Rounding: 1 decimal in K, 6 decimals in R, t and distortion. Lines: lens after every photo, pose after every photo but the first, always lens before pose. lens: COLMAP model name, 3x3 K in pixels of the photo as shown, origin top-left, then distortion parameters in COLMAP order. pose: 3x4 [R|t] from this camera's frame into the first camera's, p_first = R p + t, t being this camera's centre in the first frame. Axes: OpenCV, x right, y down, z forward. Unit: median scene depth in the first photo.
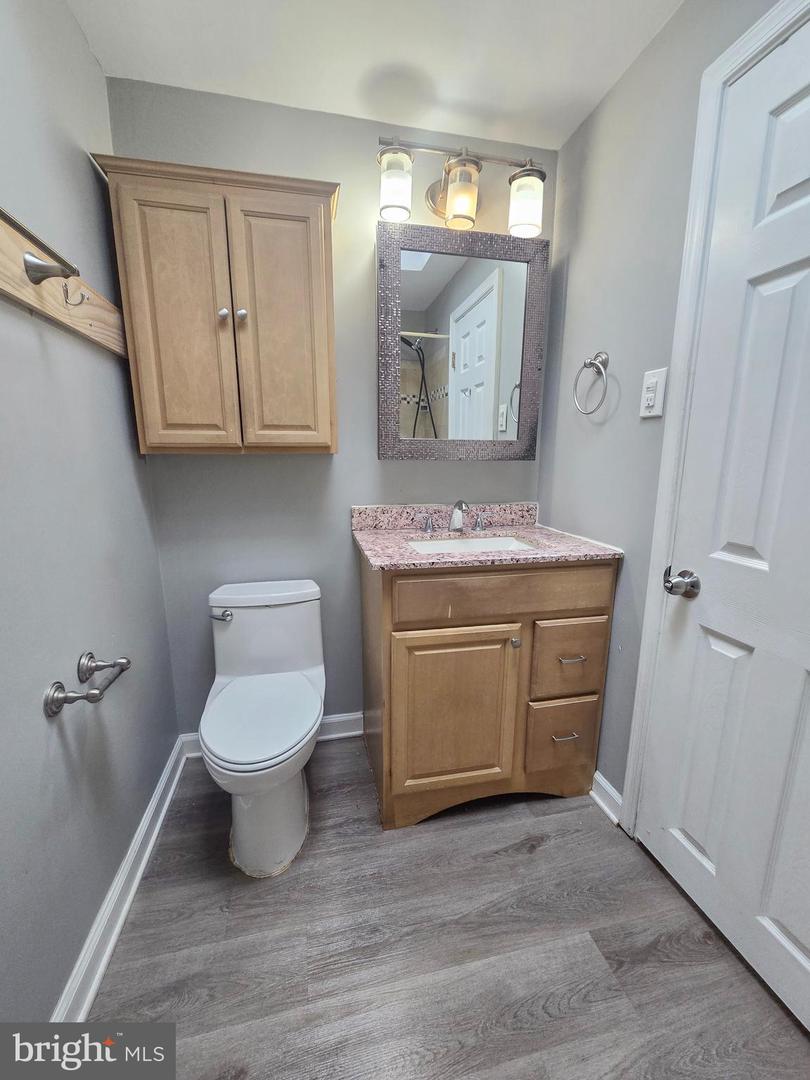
lens RADIAL K [[448.8, 0, 405.4], [0, 448.8, 542.4], [0, 0, 1]] dist [-0.002675, 0.000891]
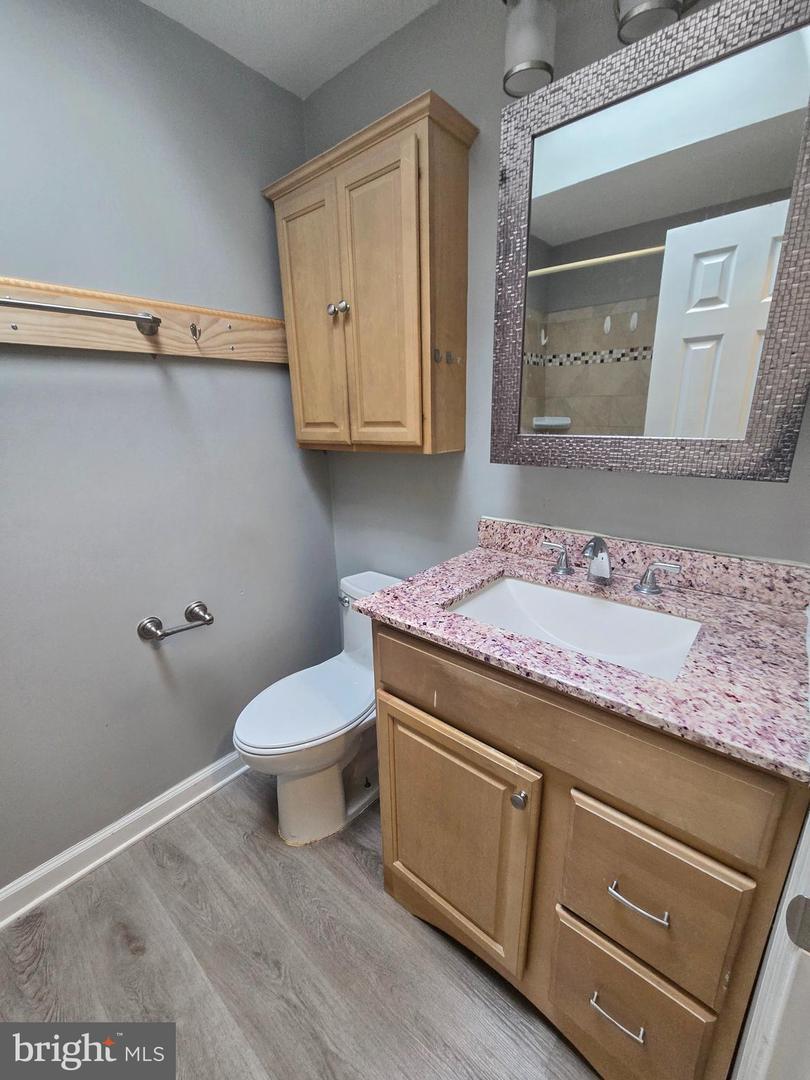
lens RADIAL K [[448.8, 0, 404.0], [0, 448.8, 542.8], [0, 0, 1]] dist [-0.002675, 0.000891]
pose [[0.597331, 0.209744, -0.774082, 0.513487], [-0.130684, 0.977751, 0.164085, -0.177527], [0.791276, 0.003147, 0.611451, 0.485079]]
